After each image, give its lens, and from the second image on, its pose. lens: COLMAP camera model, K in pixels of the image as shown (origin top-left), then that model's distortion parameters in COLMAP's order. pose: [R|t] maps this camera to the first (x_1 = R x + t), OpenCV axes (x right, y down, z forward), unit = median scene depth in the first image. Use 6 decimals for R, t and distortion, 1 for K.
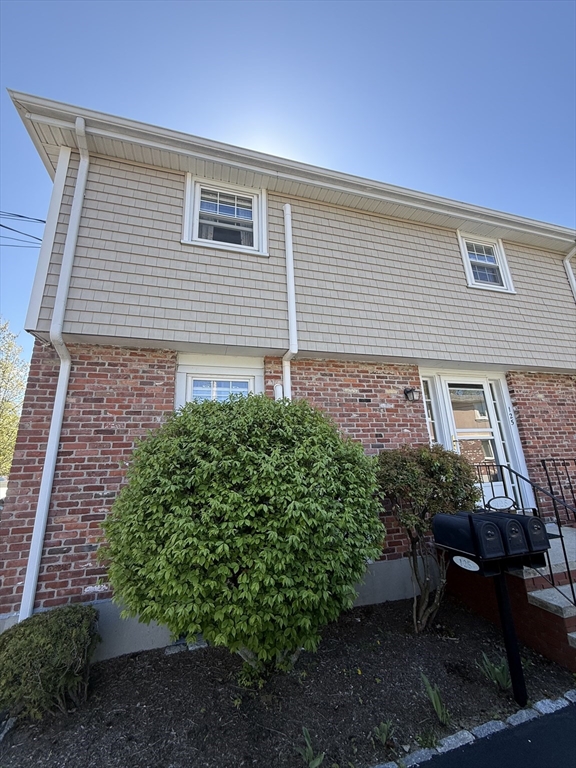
lens RADIAL K [[305.4, 0, 288.2], [0, 305.4, 382.4], [0, 0, 1]] dist [-0.000113, 0.000244]
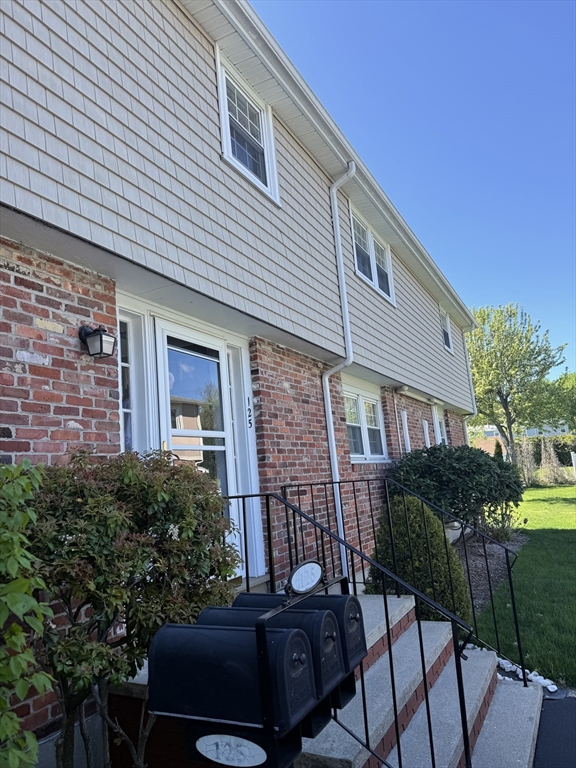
lens RADIAL K [[537.7, 0, 288.0], [0, 537.7, 384.0], [0, 0, 1]] dist [0.116359, -0.167082]
pose [[0.689743, 0.108965, 0.715808, 0.058821], [-0.131825, 0.990987, -0.023829, 0.092110], [-0.711952, -0.077926, 0.697891, 0.314780]]
